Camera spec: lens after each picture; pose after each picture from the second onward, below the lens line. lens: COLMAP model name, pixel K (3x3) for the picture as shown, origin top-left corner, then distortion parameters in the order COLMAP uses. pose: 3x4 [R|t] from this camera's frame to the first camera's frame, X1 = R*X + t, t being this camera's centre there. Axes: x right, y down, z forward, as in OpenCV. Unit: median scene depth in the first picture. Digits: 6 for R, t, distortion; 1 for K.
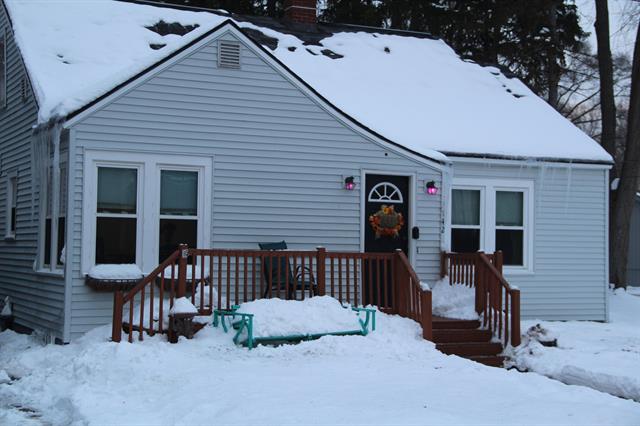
lens RADIAL K [[1070.8, 0, 320.2], [0, 1070.8, 214.4], [0, 0, 1]] dist [0.239762, 0.000000]
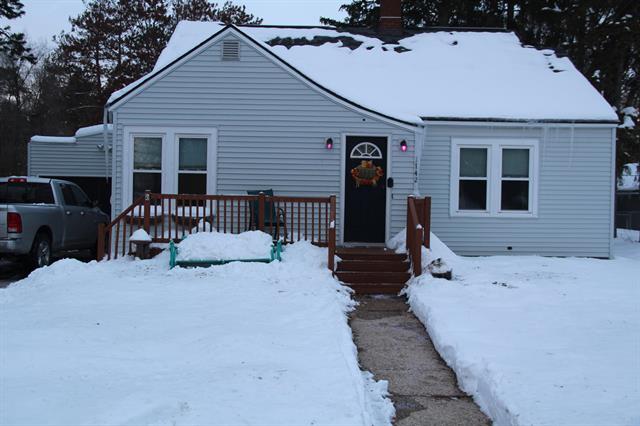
lens RADIAL K [[675.2, 0, 319.1], [0, 675.2, 211.2], [0, 0, 1]] dist [-0.001929, 0.000000]
pose [[0.903980, 0.008337, -0.427493, 0.352175], [0.010809, 0.999045, 0.042340, 0.016636], [0.427438, -0.042895, 0.903027, 0.260732]]
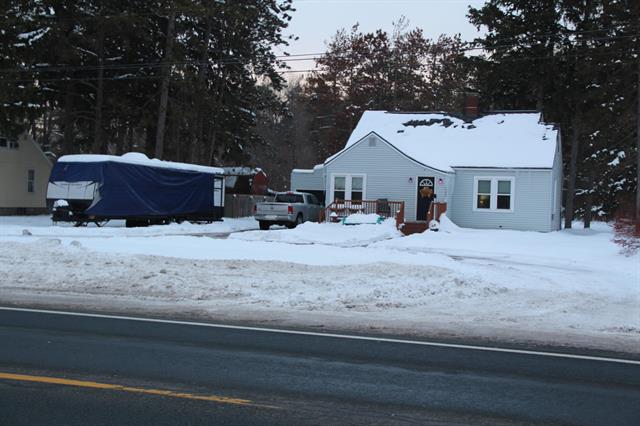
lens RADIAL K [[887.7, 0, 319.2], [0, 887.7, 213.2], [0, 0, 1]] dist [0.160466, 0.000000]
pose [[0.704804, 0.019262, -0.709140, 1.633838], [0.003343, 0.999530, 0.030472, -0.011586], [0.709394, -0.023847, 0.704409, -0.983159]]
